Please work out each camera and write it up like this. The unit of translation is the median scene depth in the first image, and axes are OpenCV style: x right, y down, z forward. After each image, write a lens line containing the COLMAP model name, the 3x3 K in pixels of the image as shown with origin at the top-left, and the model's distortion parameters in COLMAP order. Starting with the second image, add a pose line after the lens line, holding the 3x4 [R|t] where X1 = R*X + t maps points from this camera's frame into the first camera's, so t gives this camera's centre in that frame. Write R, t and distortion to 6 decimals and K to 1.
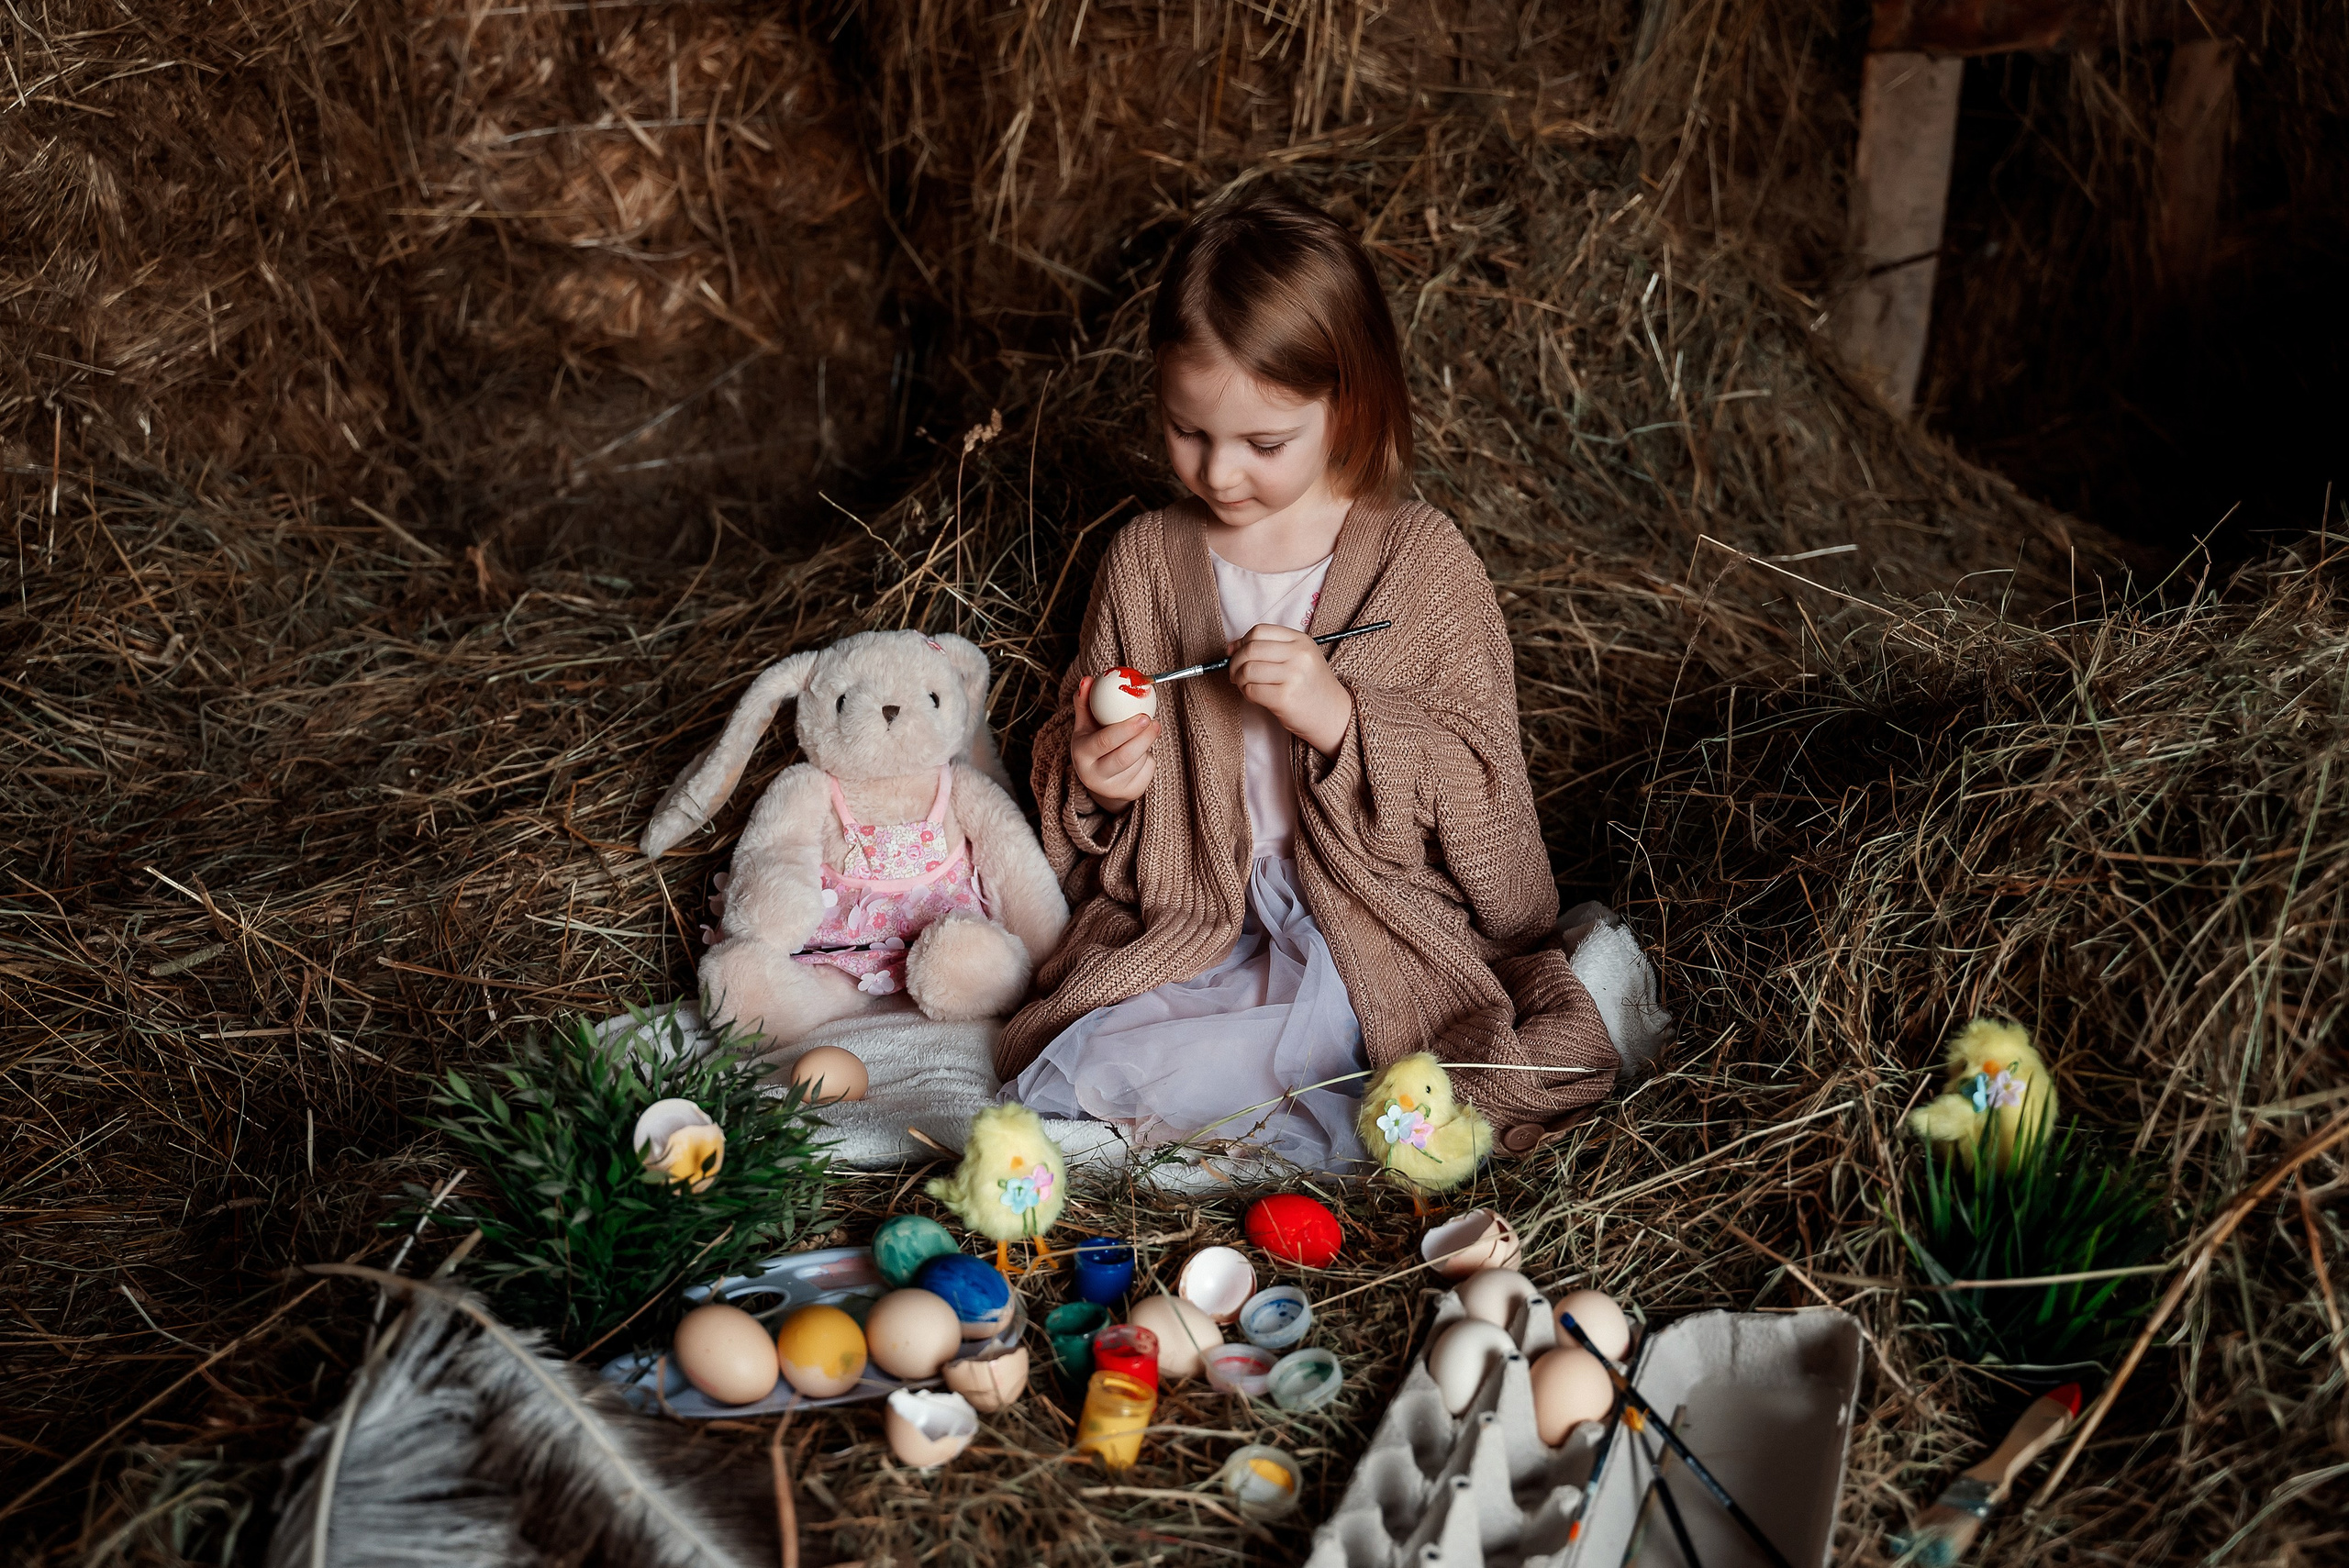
lens RADIAL K [[2186.9, 0, 1144.7], [0, 2186.9, 775.7], [0, 0, 1]] dist [0.001129, 0.000000]
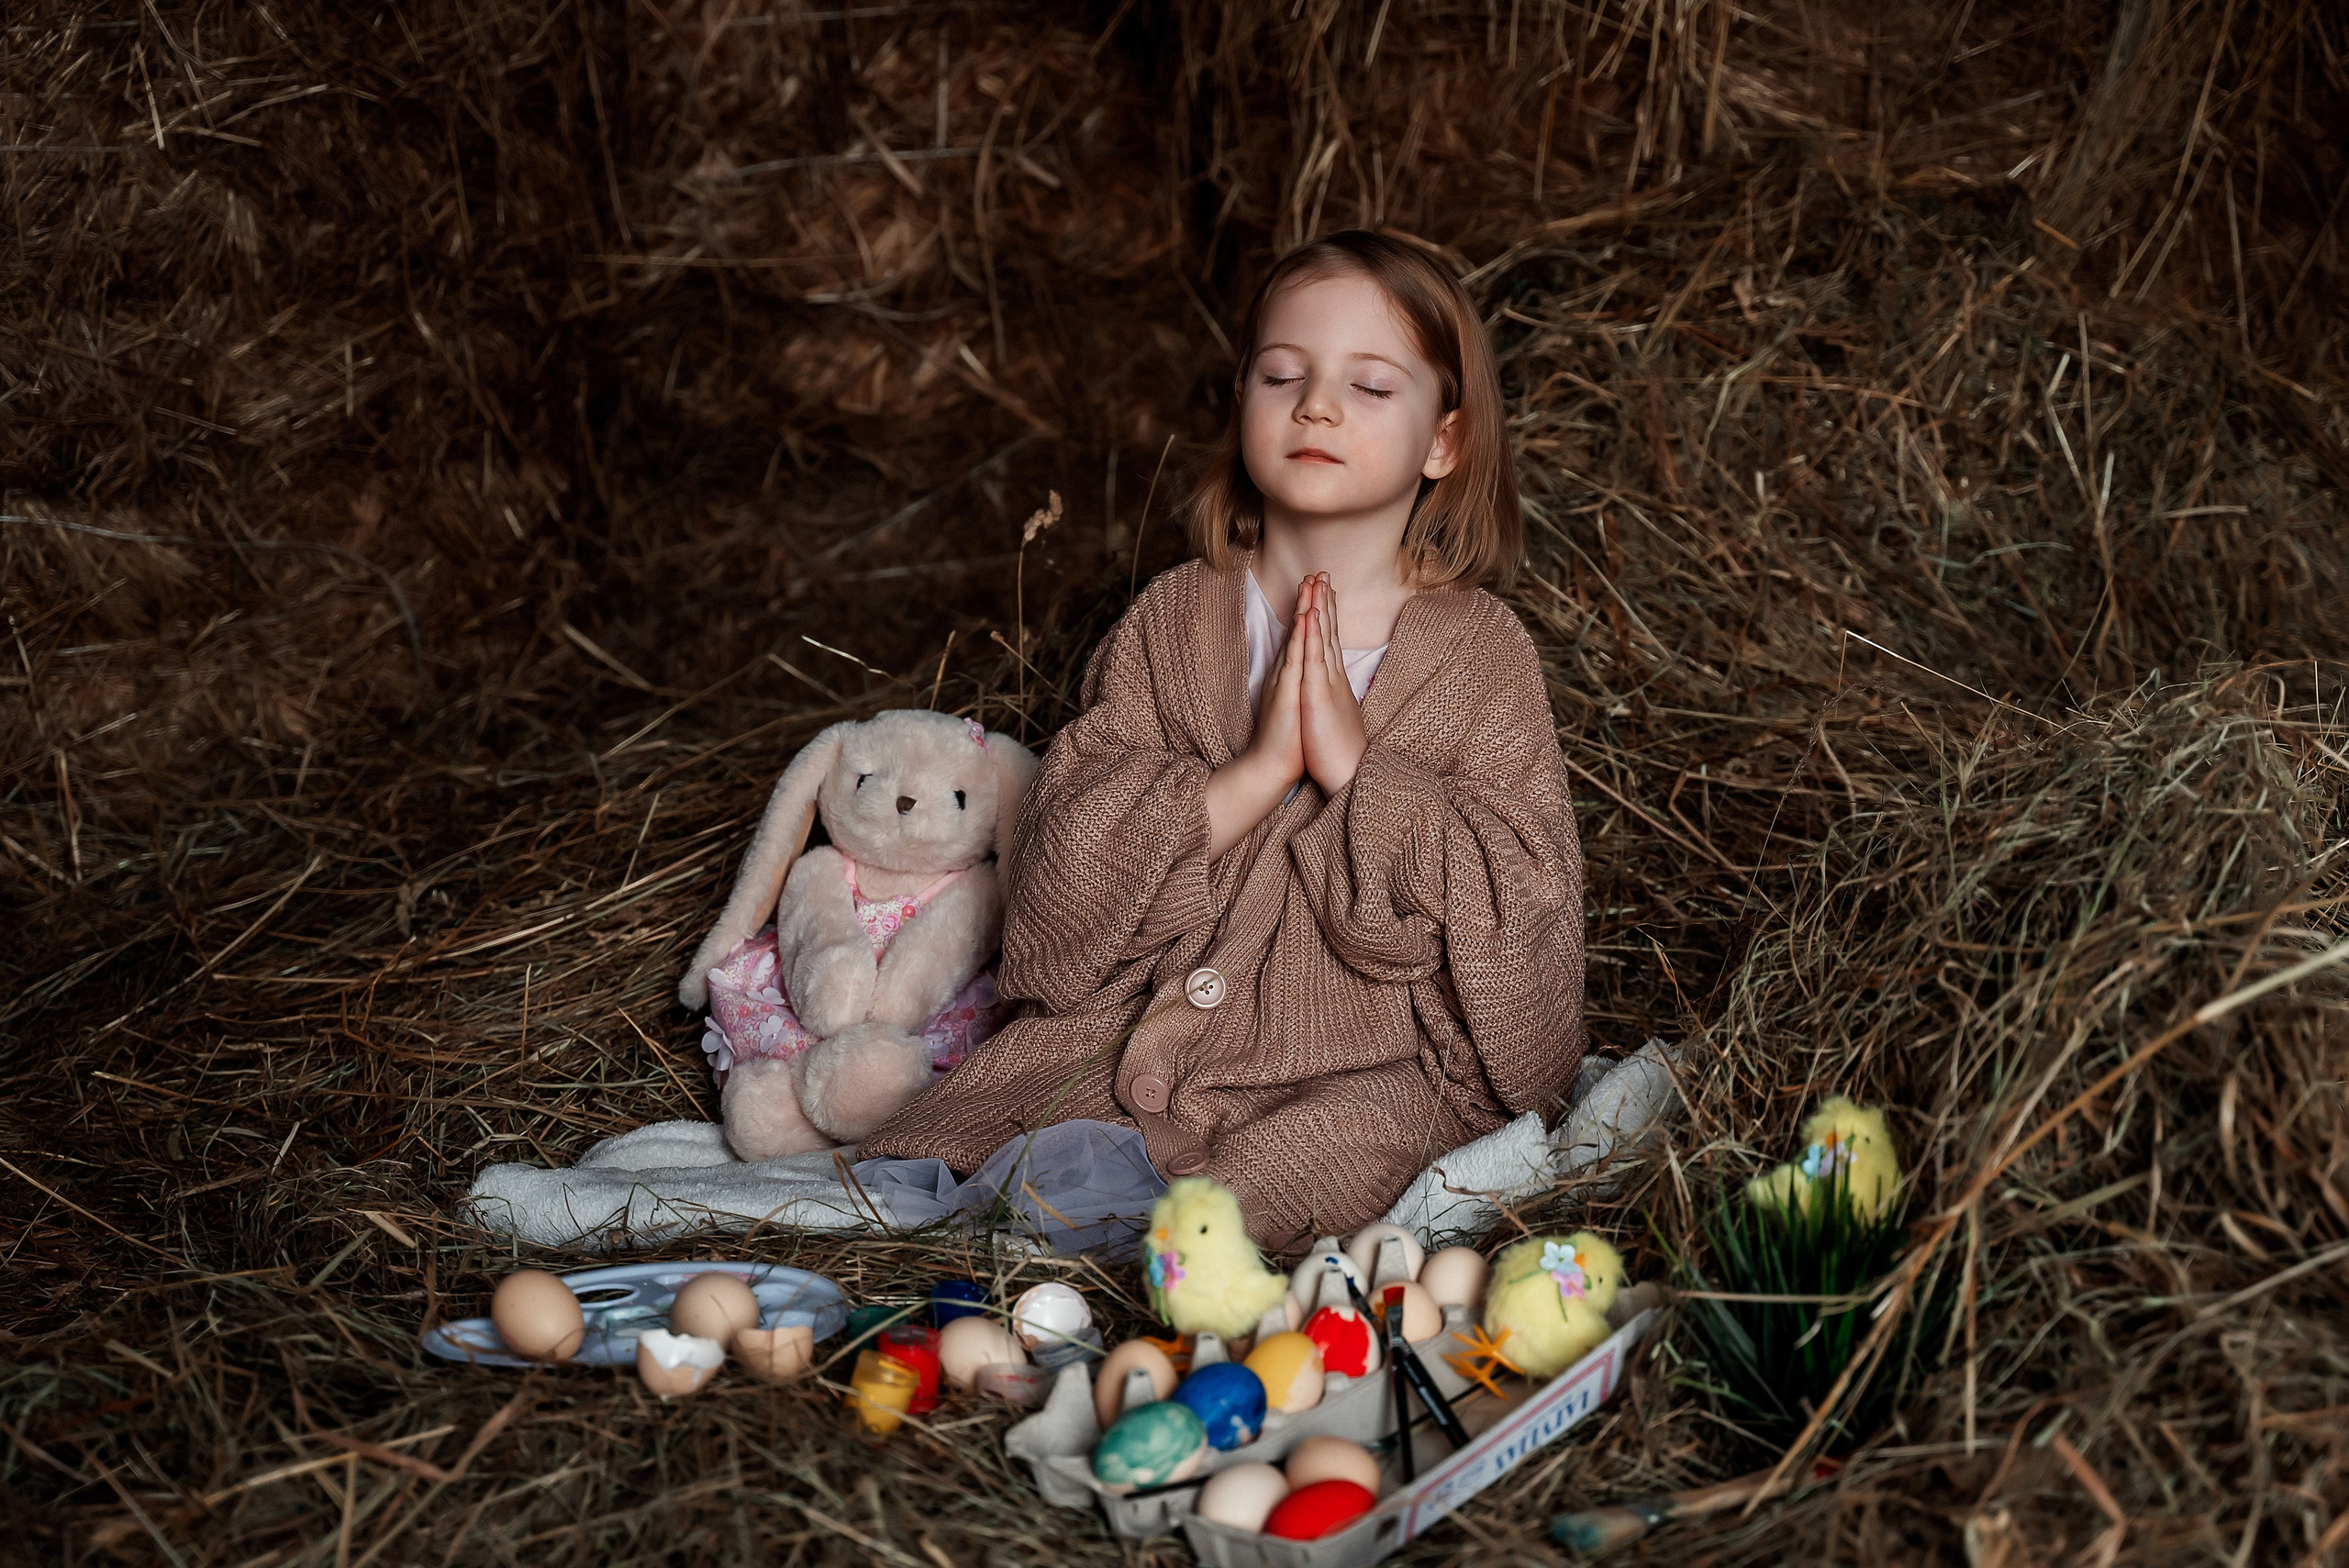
lens RADIAL K [[3664.1, 0, 1194.7], [0, 3664.1, 788.8], [0, 0, 1]] dist [-0.016658, 0.000000]
pose [[0.971848, 0.041512, -0.231924, 0.243505], [-0.067577, 0.992110, -0.105598, 0.084996], [0.225711, 0.118298, 0.966985, -0.310879]]
